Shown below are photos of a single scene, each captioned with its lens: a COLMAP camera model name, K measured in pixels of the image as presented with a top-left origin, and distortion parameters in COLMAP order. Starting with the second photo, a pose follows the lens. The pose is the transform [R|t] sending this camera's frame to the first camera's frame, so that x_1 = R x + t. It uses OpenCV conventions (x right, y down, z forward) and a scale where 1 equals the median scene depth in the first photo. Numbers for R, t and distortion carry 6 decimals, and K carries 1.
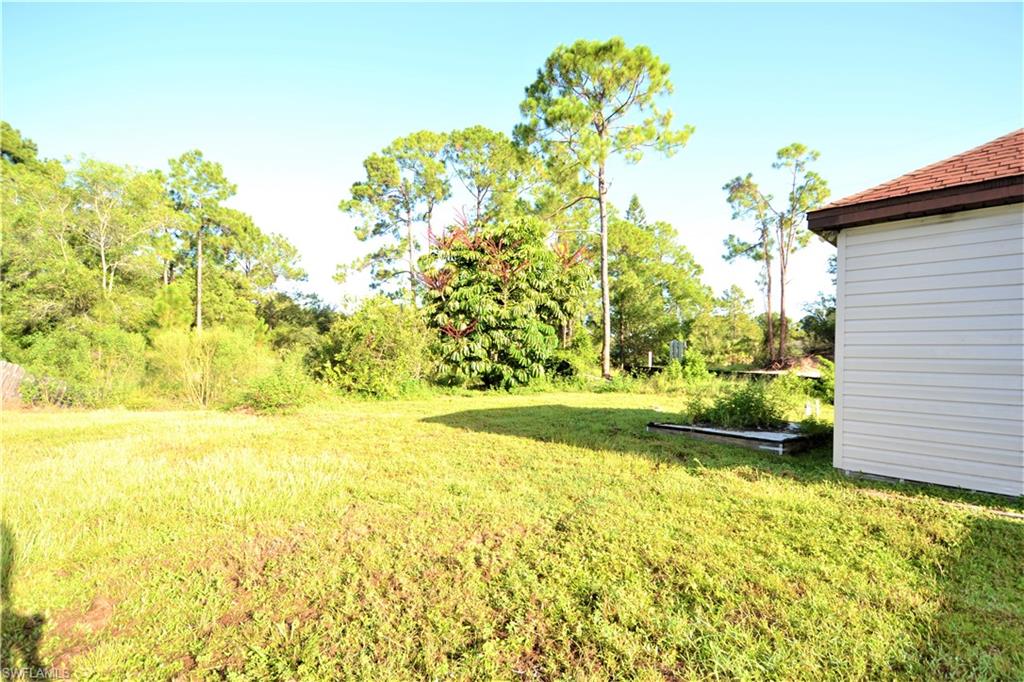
lens RADIAL K [[451.5, 0, 516.5], [0, 451.5, 355.4], [0, 0, 1]] dist [-0.000154, -0.016456]
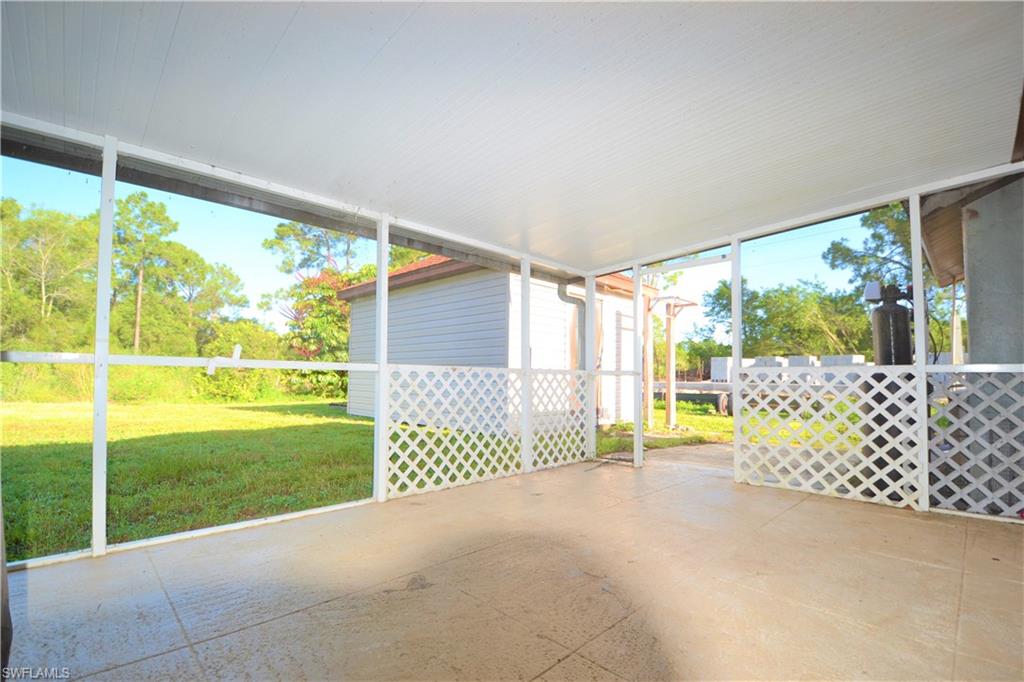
lens RADIAL K [[451.5, 0, 516.5], [0, 451.5, 355.4], [0, 0, 1]] dist [-0.000154, -0.016456]
pose [[0.999004, 0.007058, 0.044064, 0.187641], [-0.004652, 0.998504, -0.054475, 0.011763], [-0.044383, 0.054216, 0.997542, -0.148569]]
